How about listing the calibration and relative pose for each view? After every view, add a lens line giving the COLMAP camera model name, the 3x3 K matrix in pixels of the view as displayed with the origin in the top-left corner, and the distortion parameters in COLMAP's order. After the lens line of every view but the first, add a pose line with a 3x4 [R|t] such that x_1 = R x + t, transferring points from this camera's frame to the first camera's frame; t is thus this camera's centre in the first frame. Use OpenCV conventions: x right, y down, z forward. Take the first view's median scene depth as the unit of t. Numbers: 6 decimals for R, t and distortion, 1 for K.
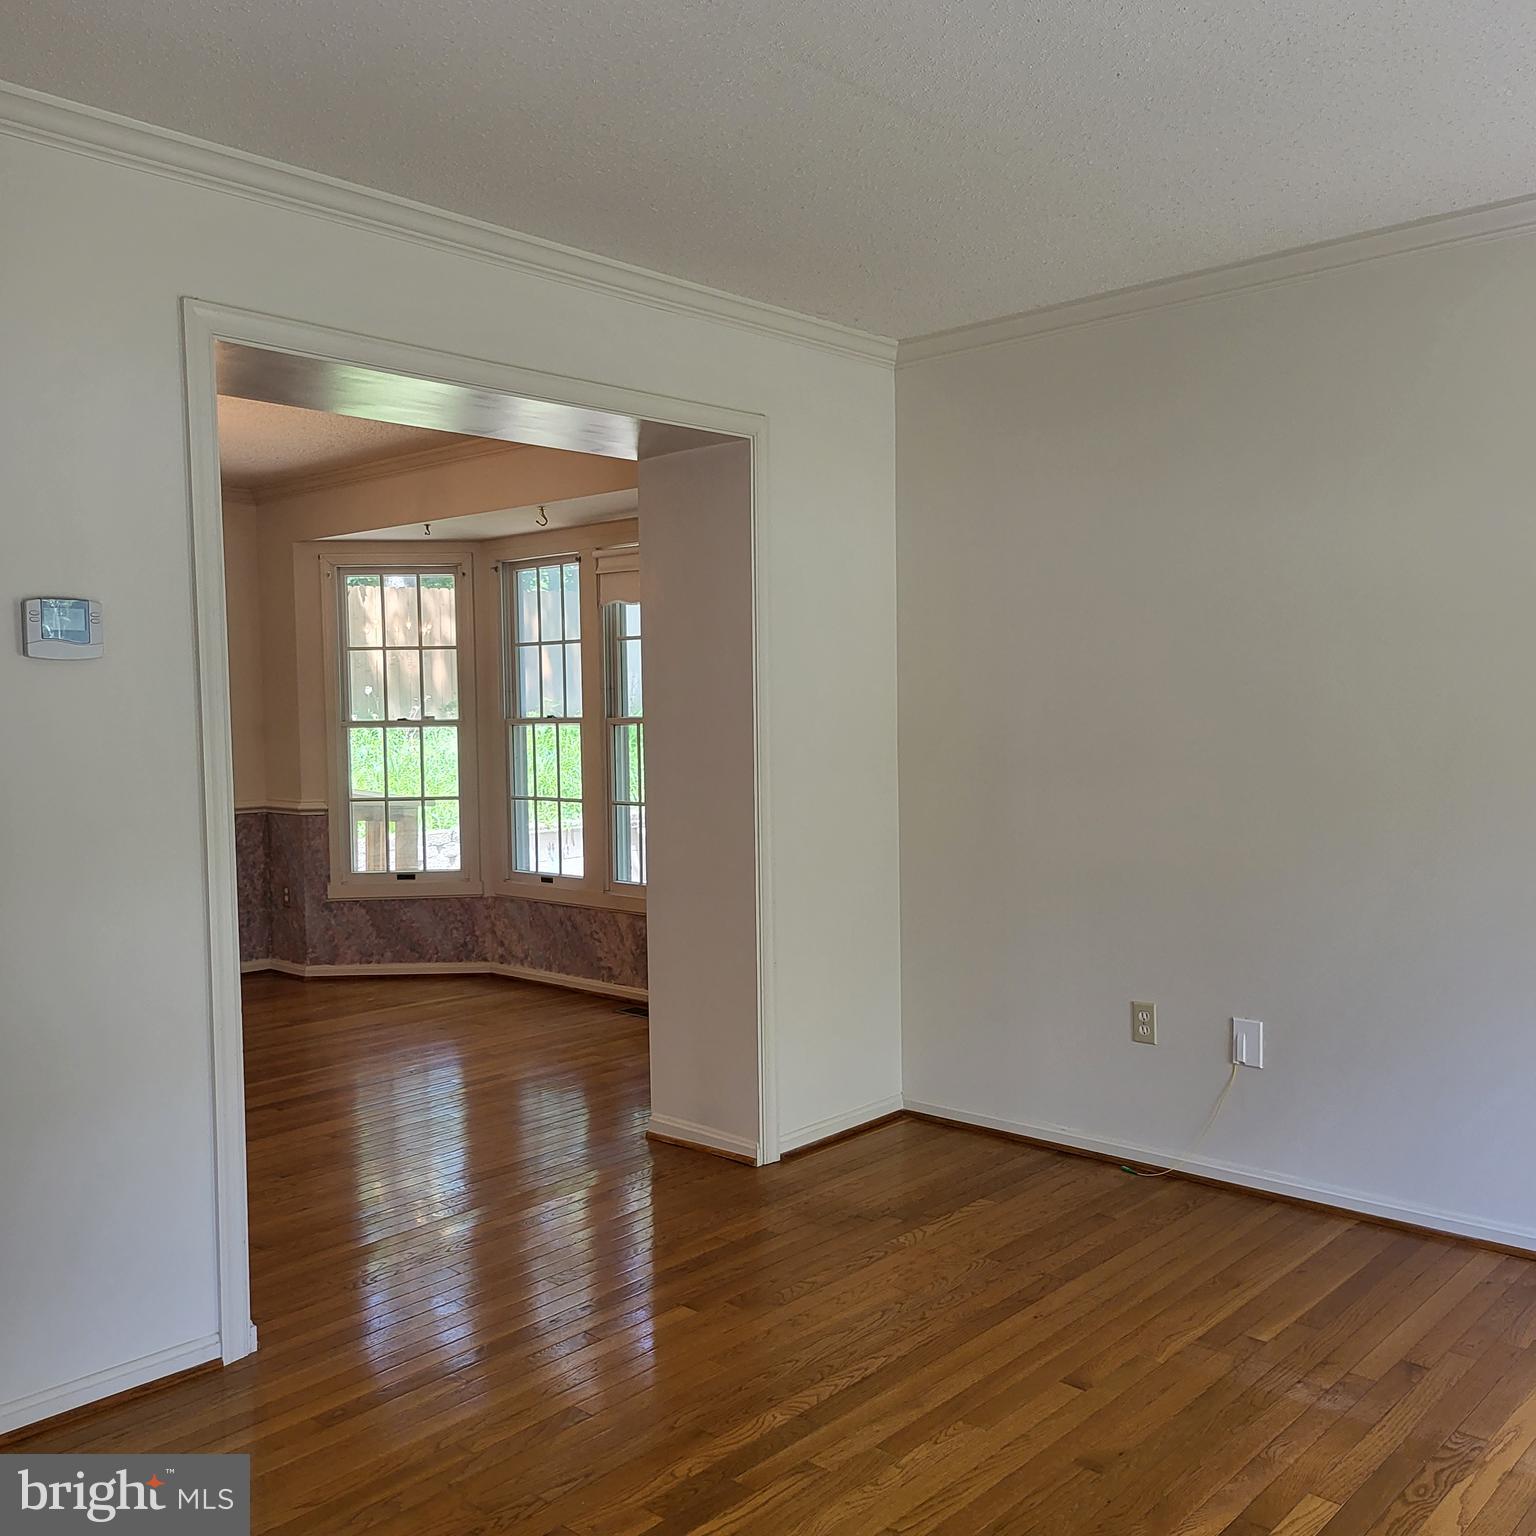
lens RADIAL K [[1415.7, 0, 777.0], [0, 1415.7, 773.0], [0, 0, 1]] dist [0.018044, 0.000000]
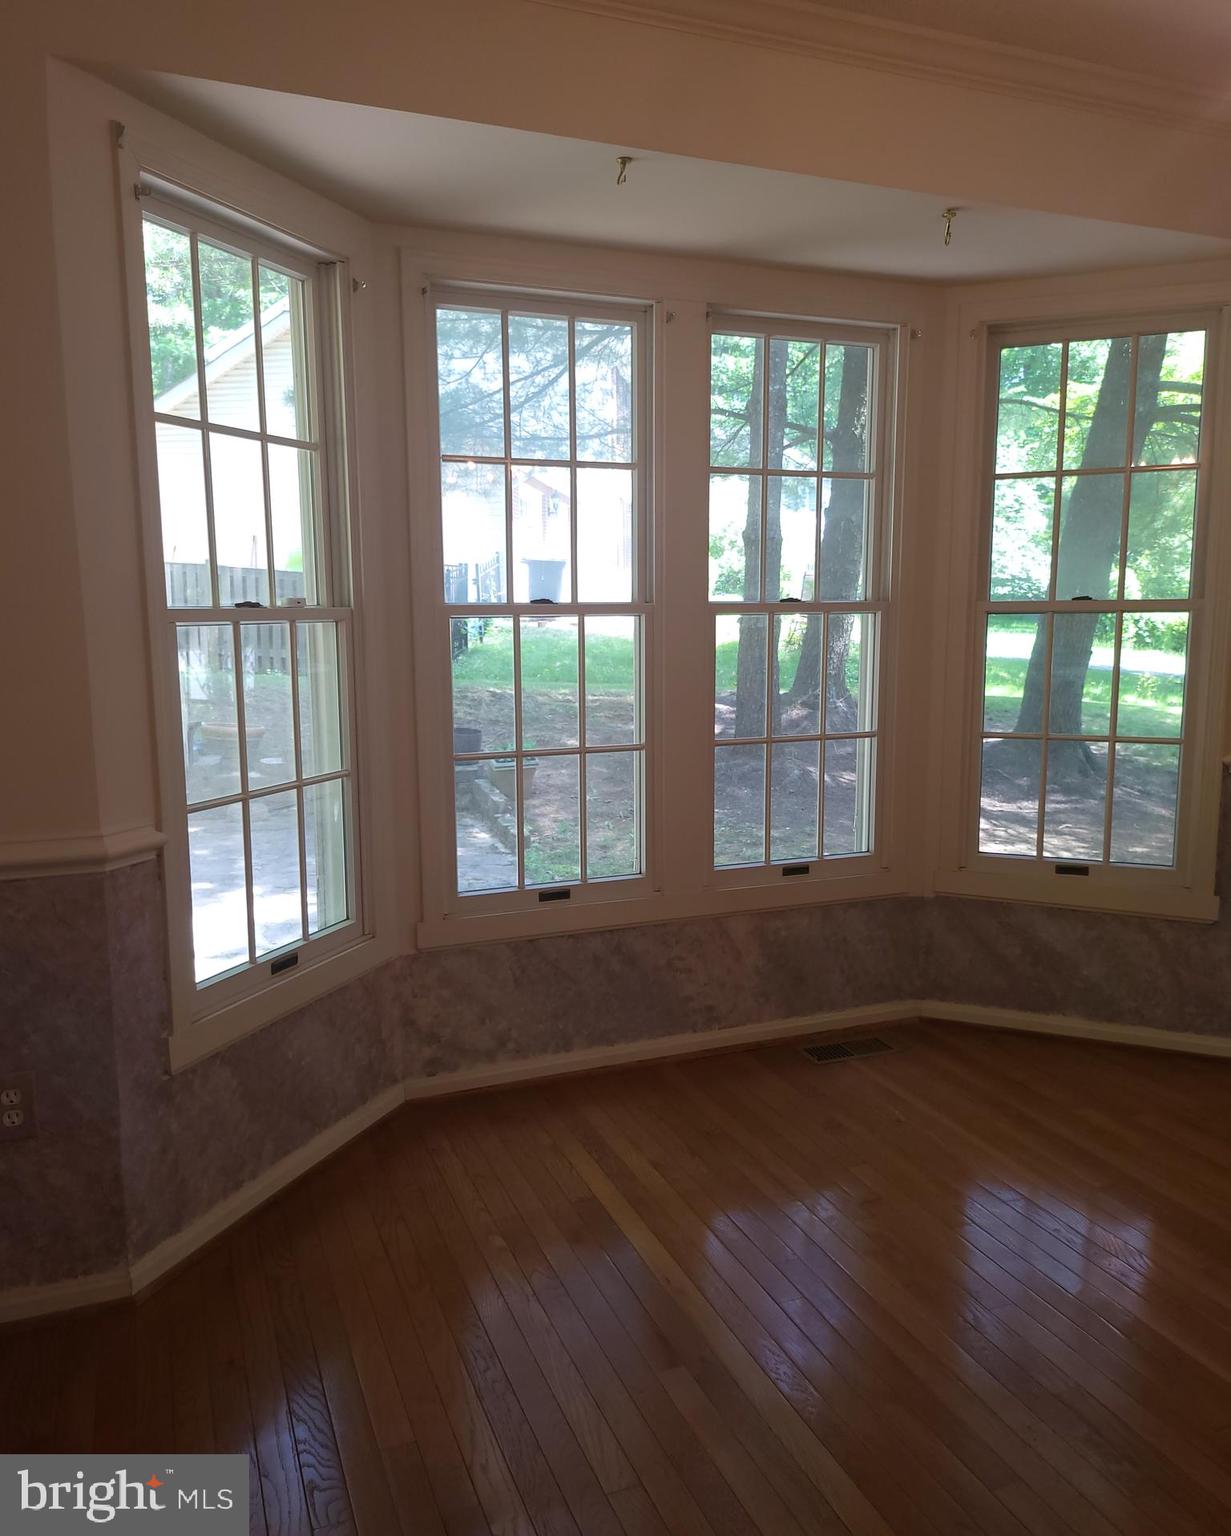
lens RADIAL K [[1150.6, 0, 624.9], [0, 1150.6, 769.7], [0, 0, 1]] dist [0.043475, -0.046883]
pose [[0.412682, -0.115464, 0.903527, -2.400145], [0.031391, 0.993147, 0.112579, -0.109039], [-0.910334, -0.018096, 0.413479, 3.373398]]
